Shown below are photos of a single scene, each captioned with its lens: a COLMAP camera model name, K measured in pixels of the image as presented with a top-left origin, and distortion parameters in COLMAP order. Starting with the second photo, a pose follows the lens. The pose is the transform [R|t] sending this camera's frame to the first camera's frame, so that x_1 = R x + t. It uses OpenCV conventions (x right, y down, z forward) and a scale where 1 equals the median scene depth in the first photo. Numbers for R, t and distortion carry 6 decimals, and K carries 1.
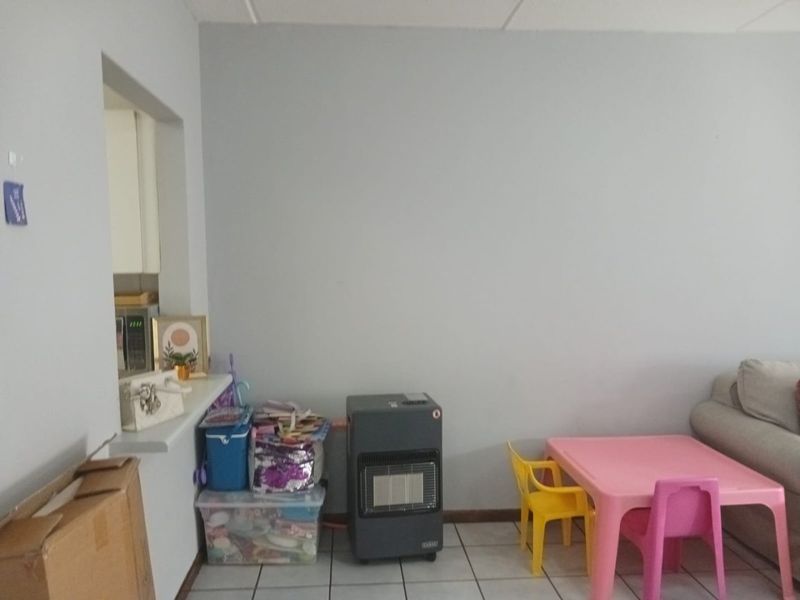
lens RADIAL K [[615.6, 0, 400.0], [0, 615.6, 311.7], [0, 0, 1]] dist [0.004416, -0.001726]
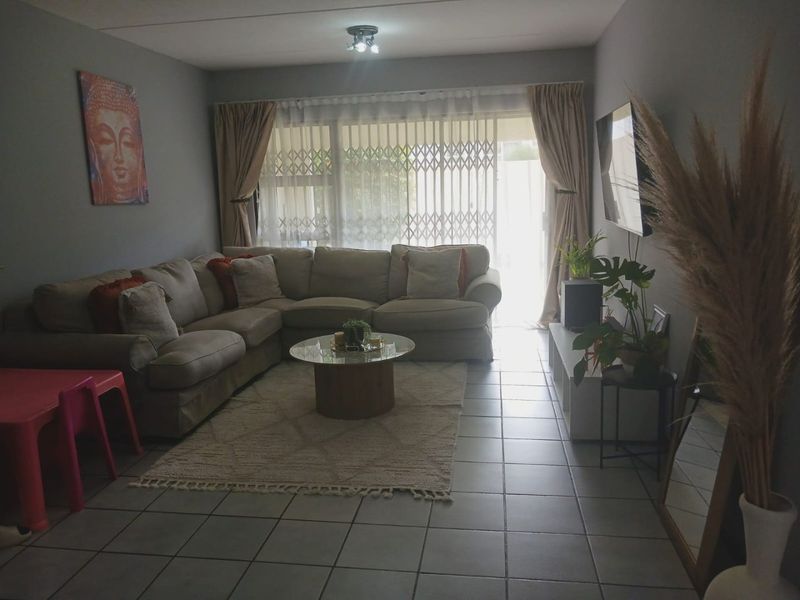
lens RADIAL K [[637.7, 0, 381.2], [0, 637.7, 301.7], [0, 0, 1]] dist [0.015820, 0.002202]
pose [[0.244004, -0.178991, 0.953113, -0.465720], [0.123751, 0.980531, 0.152459, 0.003019], [-0.961846, 0.080748, 0.261404, 0.093809]]
